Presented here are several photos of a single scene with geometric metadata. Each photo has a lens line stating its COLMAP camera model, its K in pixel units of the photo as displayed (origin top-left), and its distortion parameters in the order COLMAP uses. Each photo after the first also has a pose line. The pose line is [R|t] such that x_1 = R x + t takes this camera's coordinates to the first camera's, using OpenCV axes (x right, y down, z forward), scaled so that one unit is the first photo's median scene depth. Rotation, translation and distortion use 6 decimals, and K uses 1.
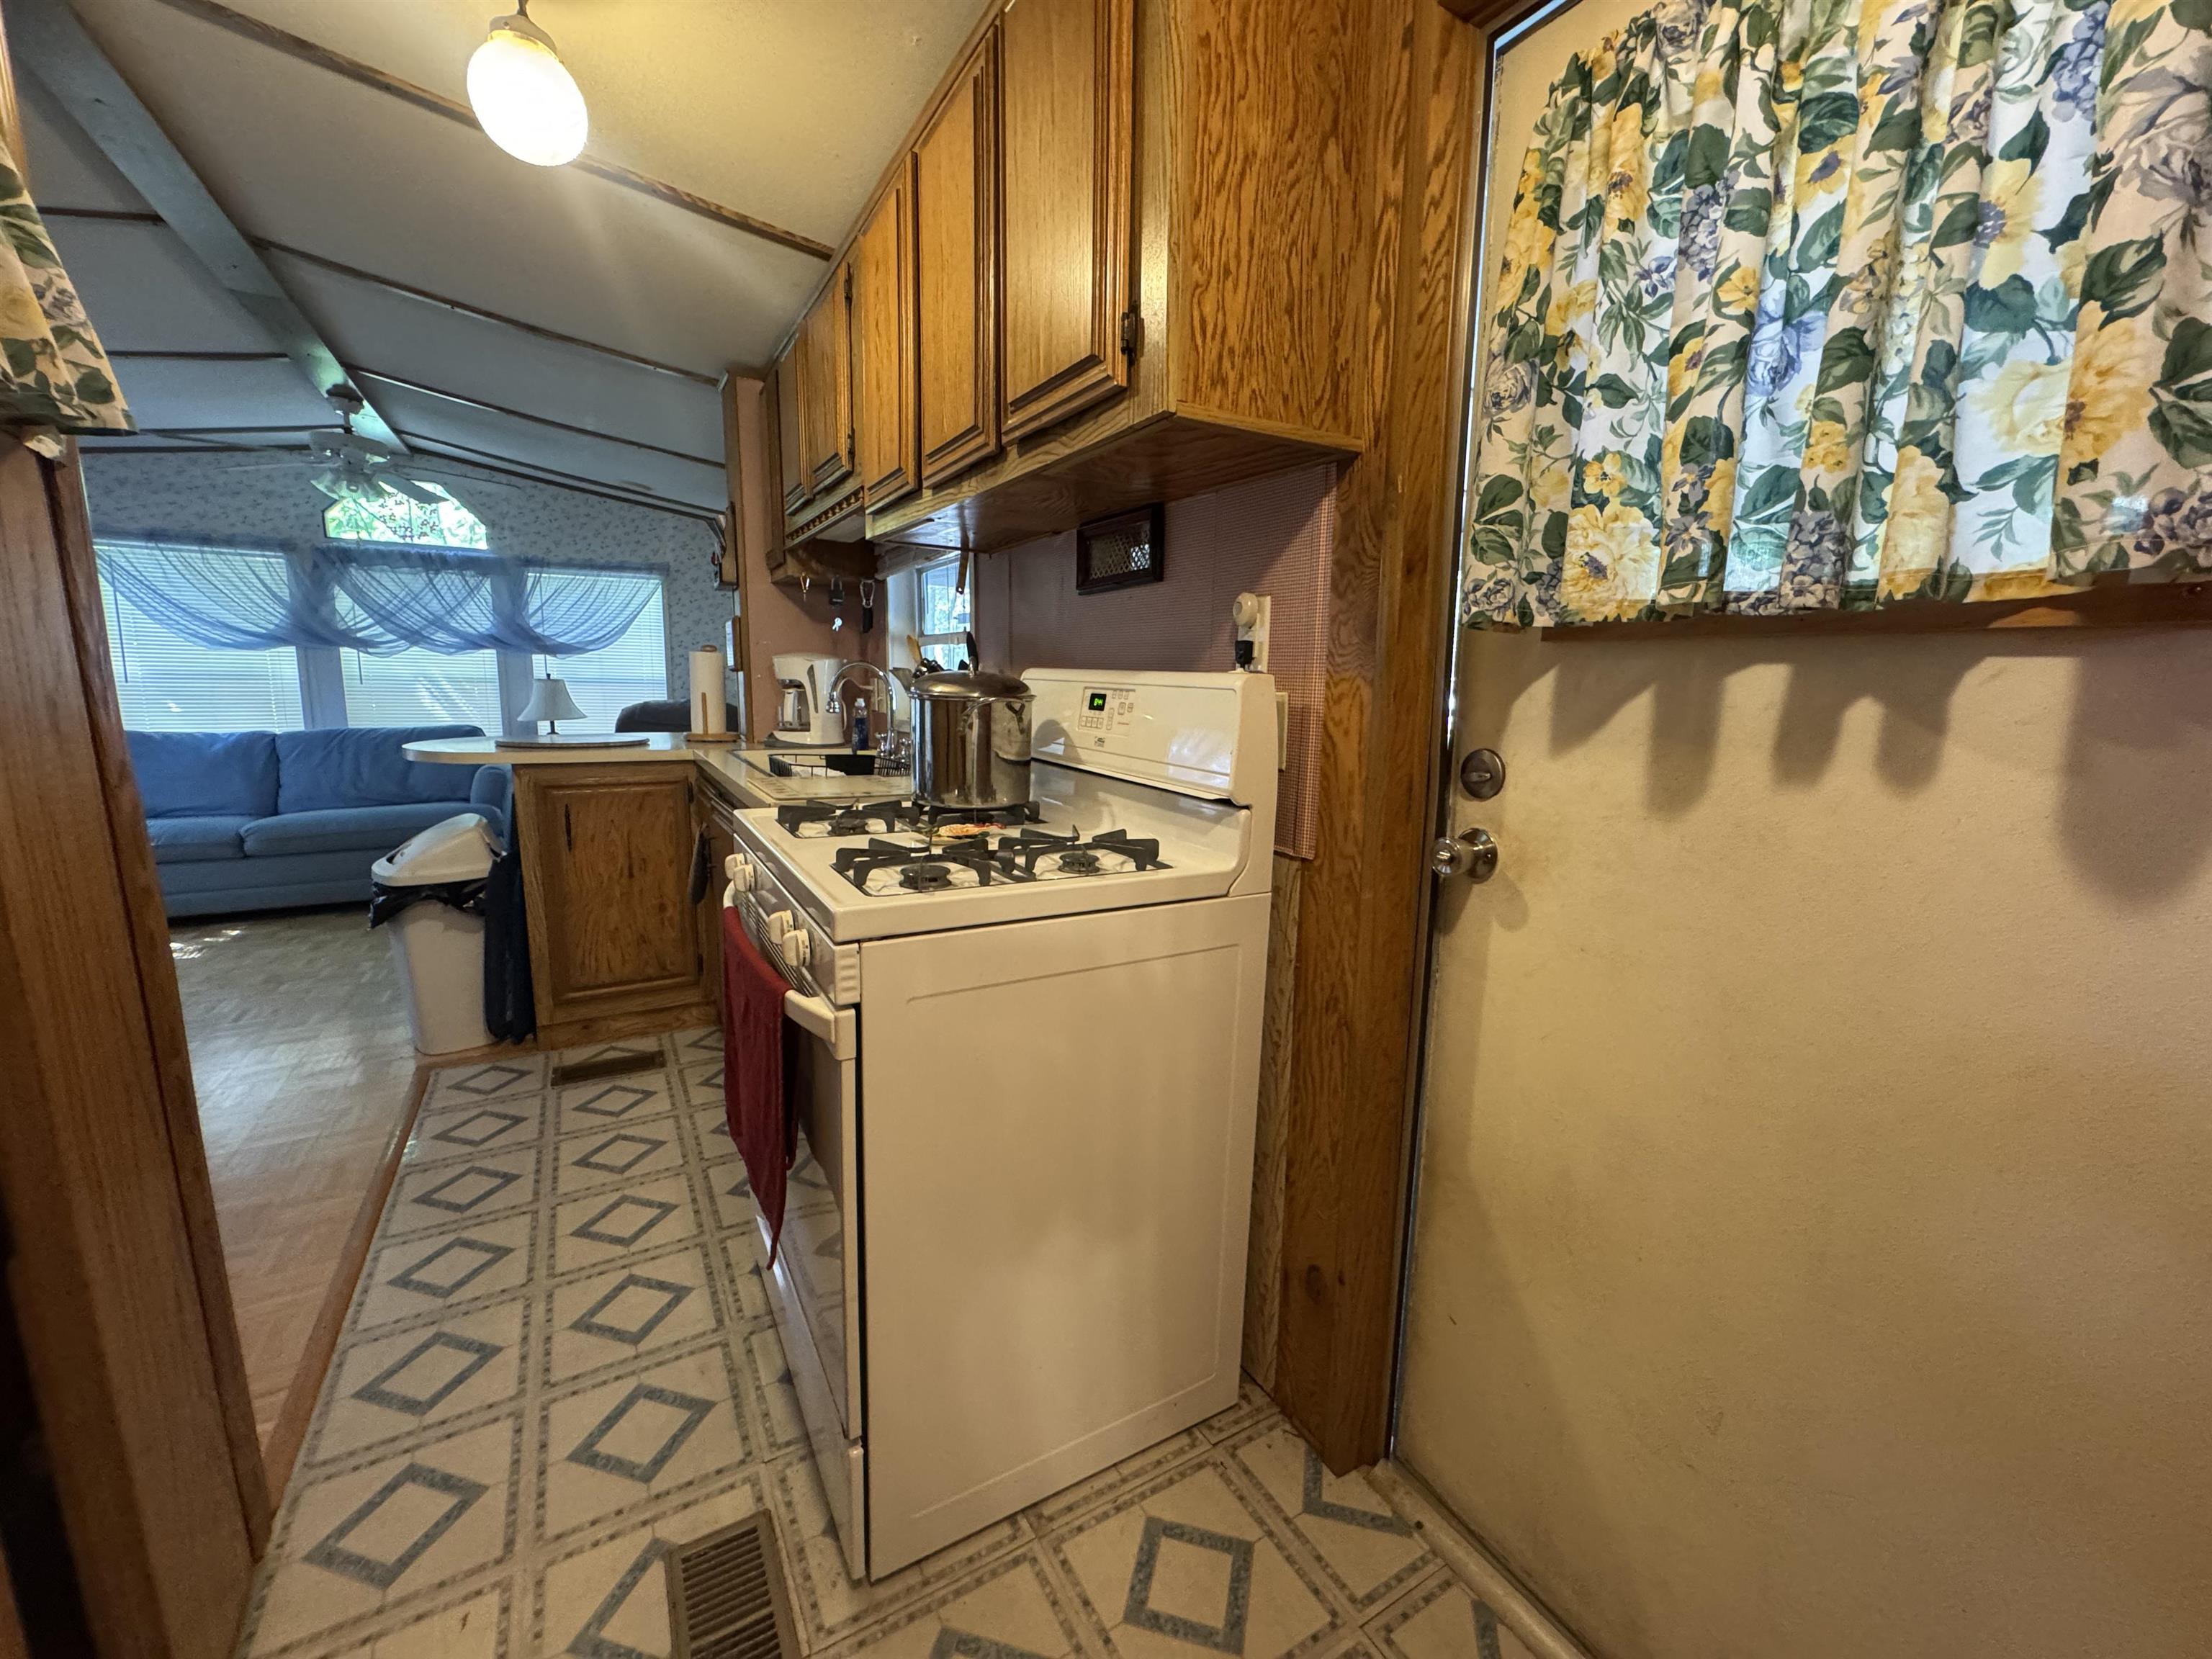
lens RADIAL K [[886.4, 0, 1104.0], [0, 886.4, 824.9], [0, 0, 1]] dist [-0.004652, 0.000460]
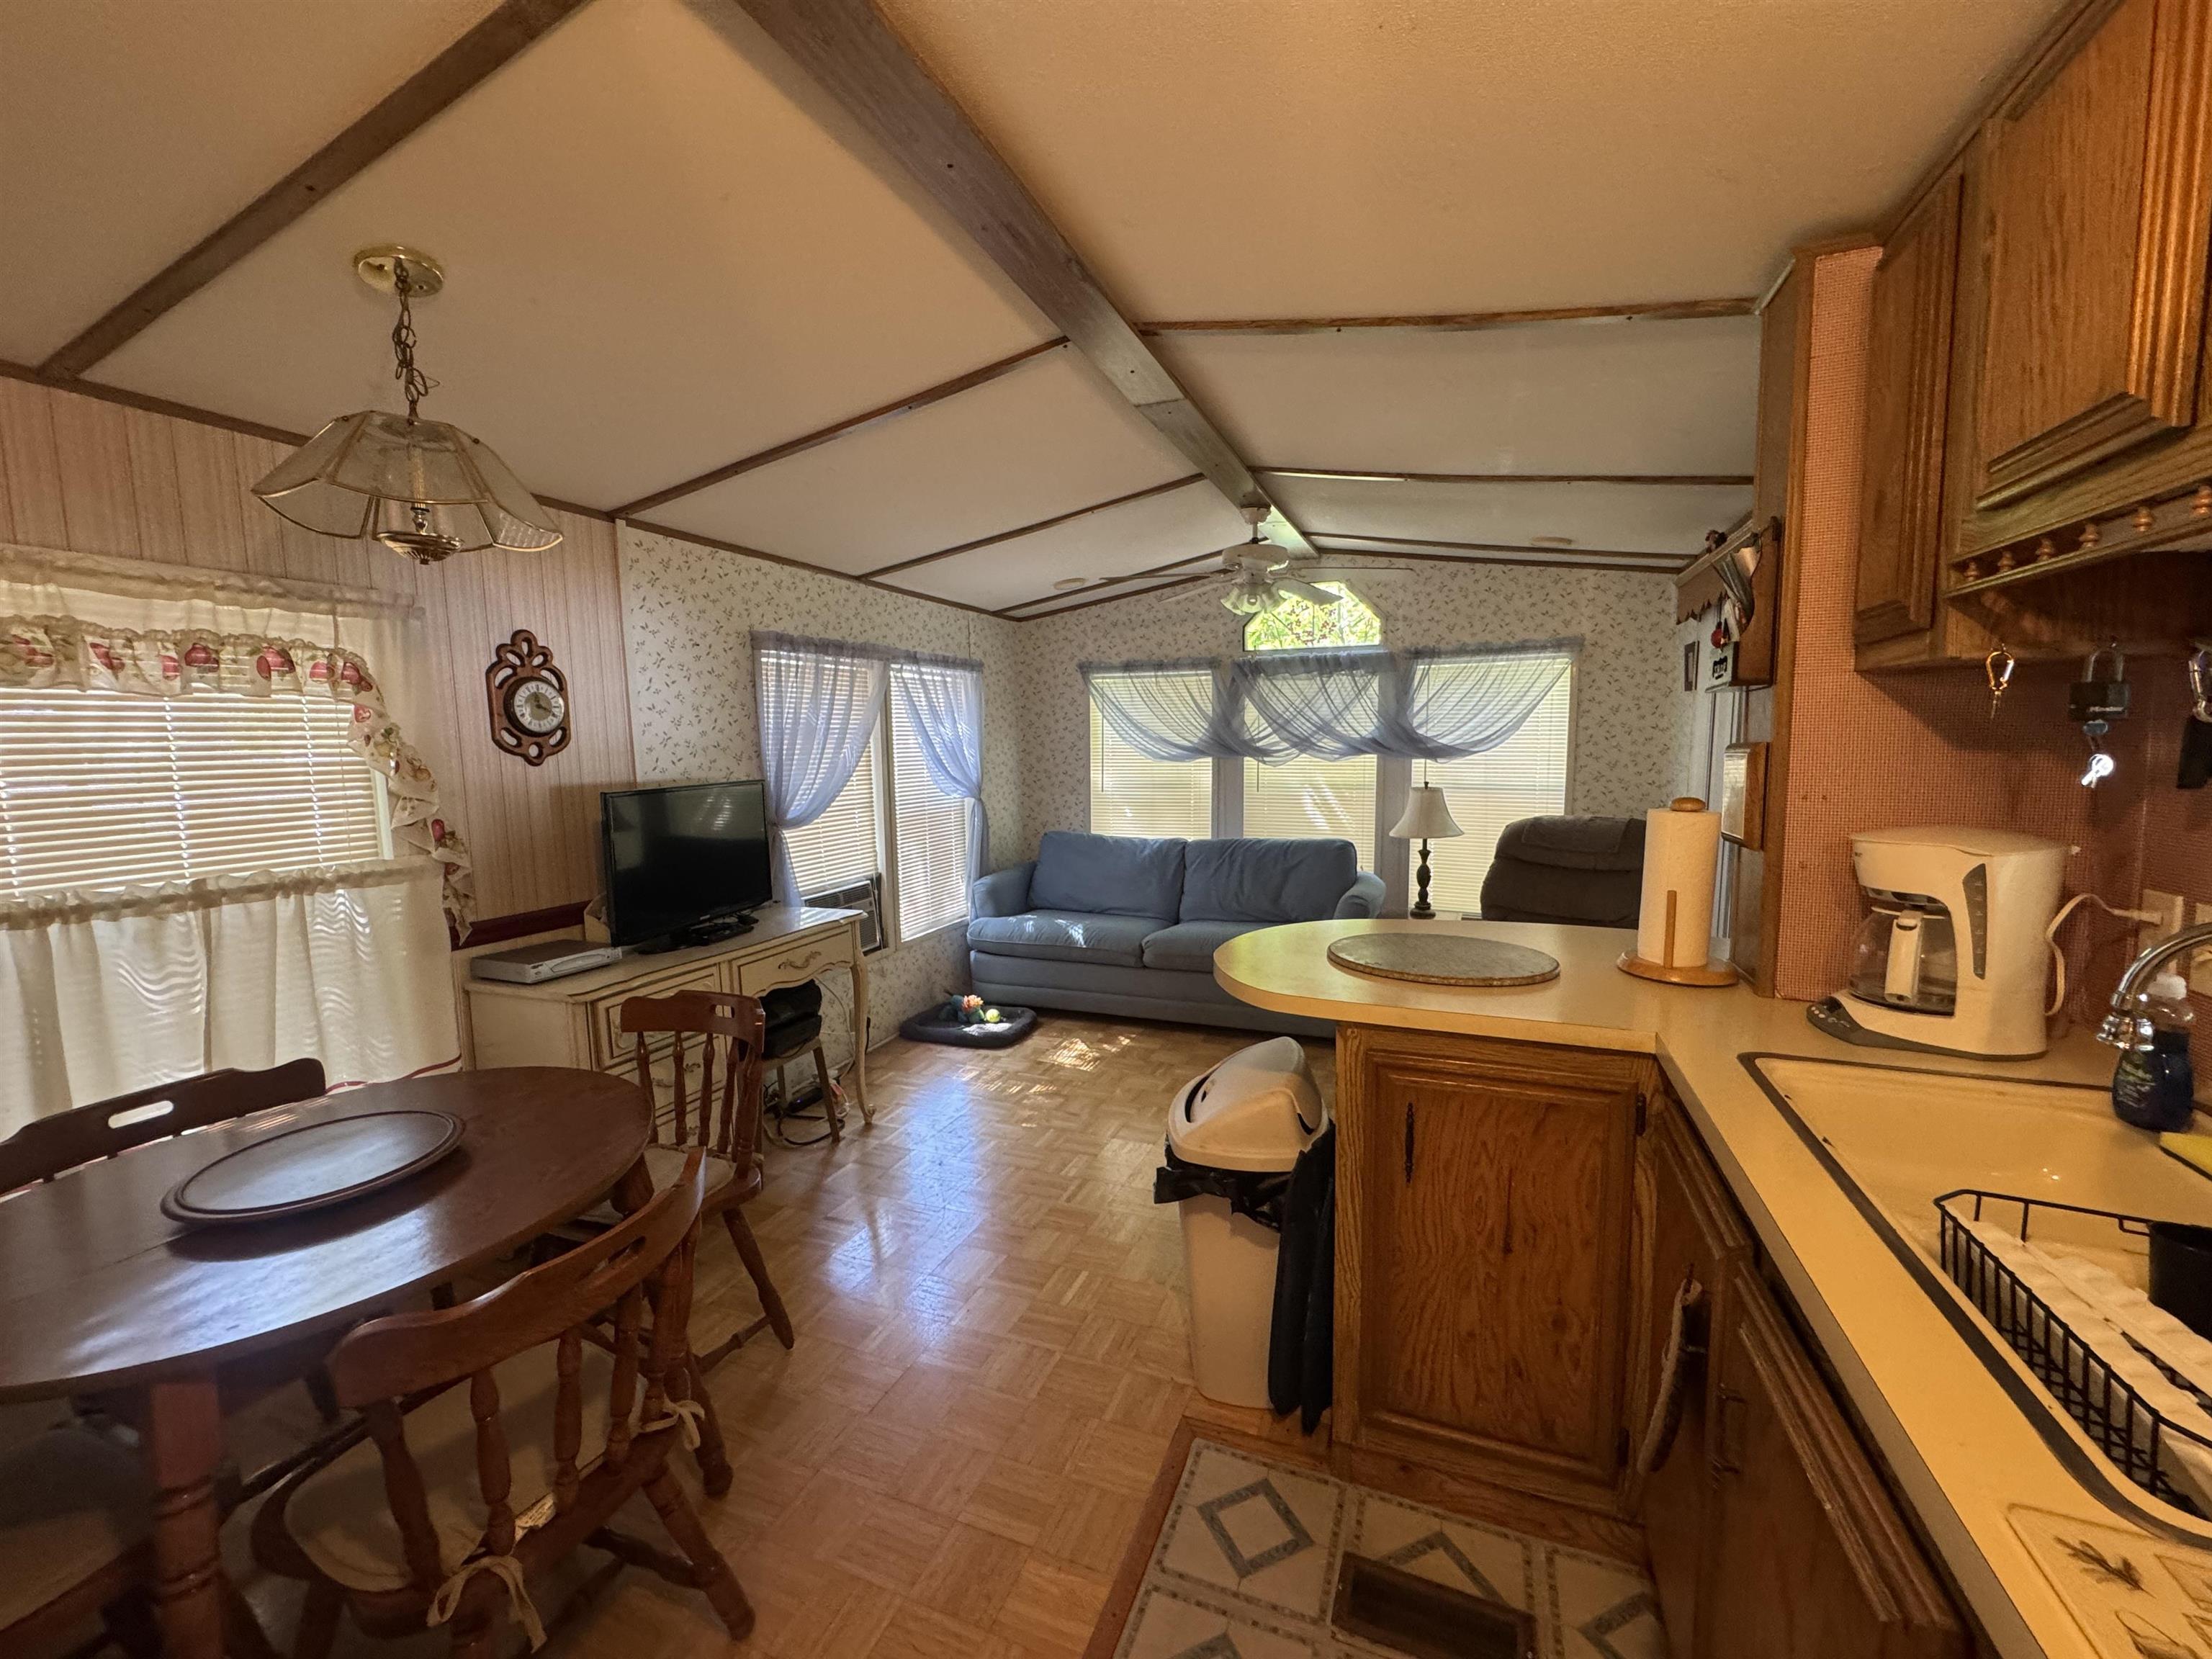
lens RADIAL K [[886.4, 0, 1100.3], [0, 886.4, 829.8], [0, 0, 1]] dist [-0.004652, 0.000460]
pose [[0.607954, 0.053915, -0.792140, -0.158507], [-0.102463, 0.994677, -0.010938, -0.093569], [0.787333, 0.087814, 0.610242, 0.265338]]
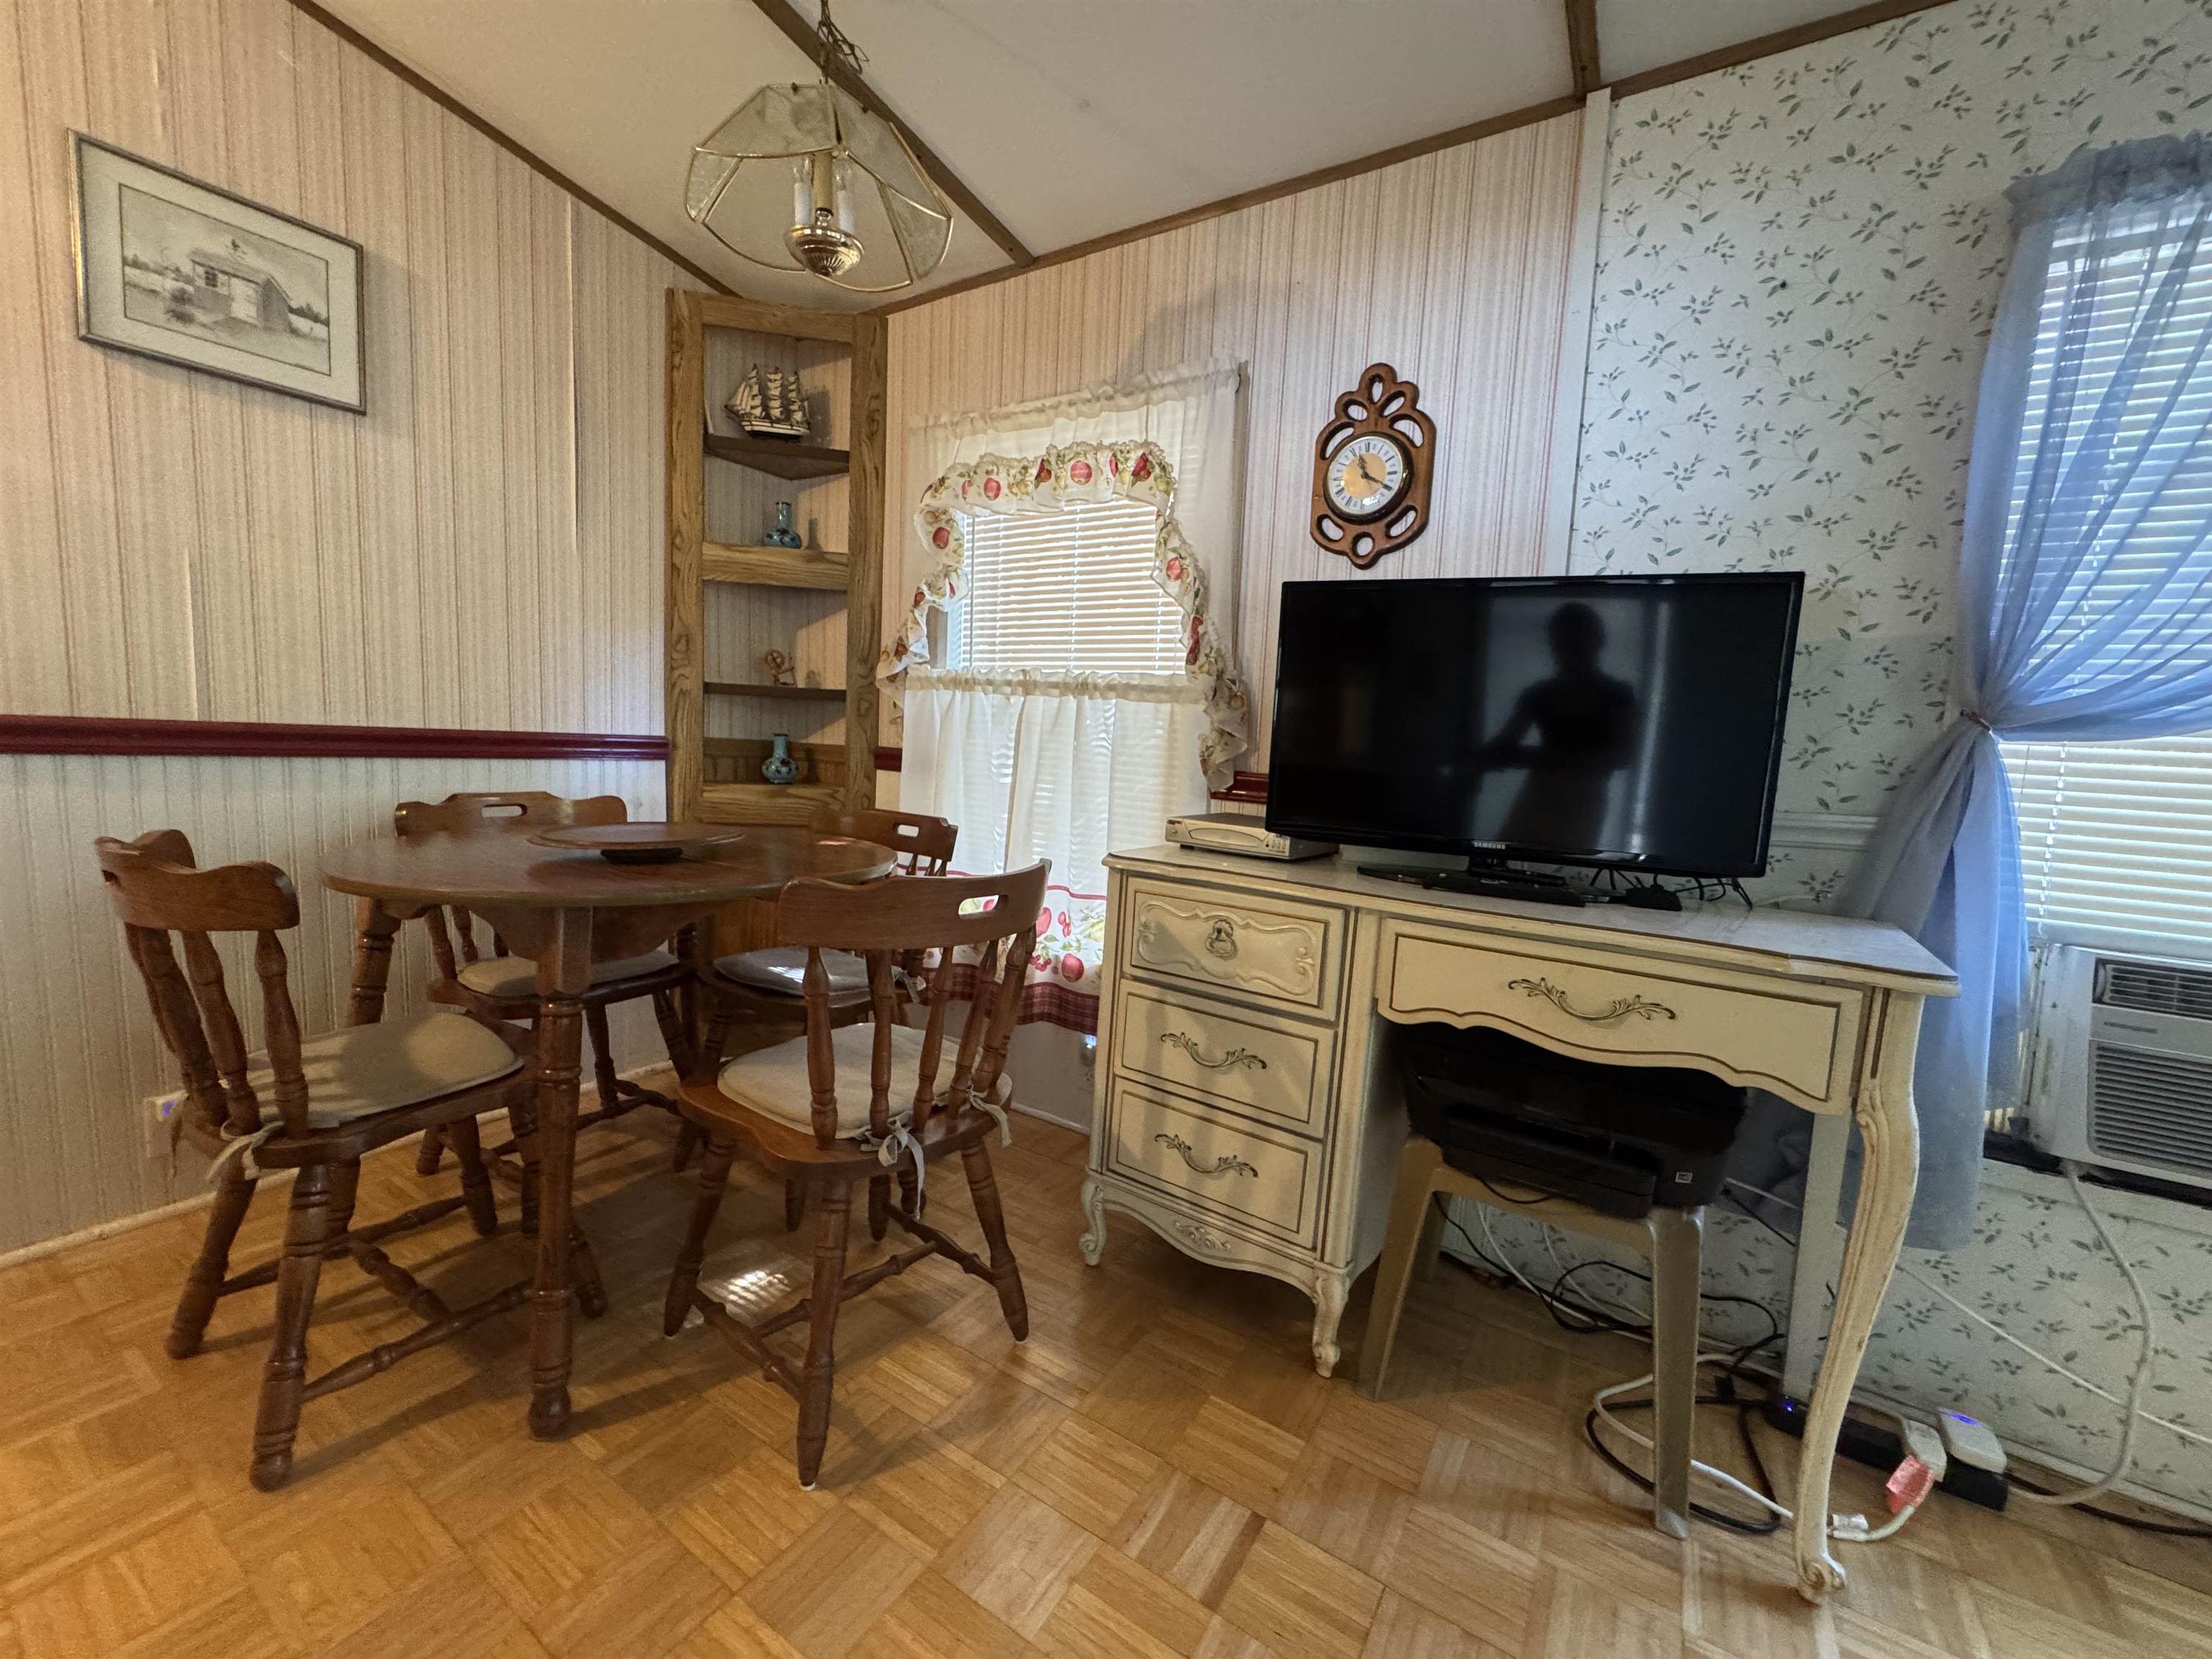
lens RADIAL K [[886.4, 0, 1109.8], [0, 886.4, 826.0], [0, 0, 1]] dist [-0.004652, 0.000460]
pose [[-0.890290, -0.004804, -0.455369, -0.547865], [-0.134116, 0.958363, 0.252099, -0.078674], [0.435198, 0.285513, -0.853865, 0.632037]]
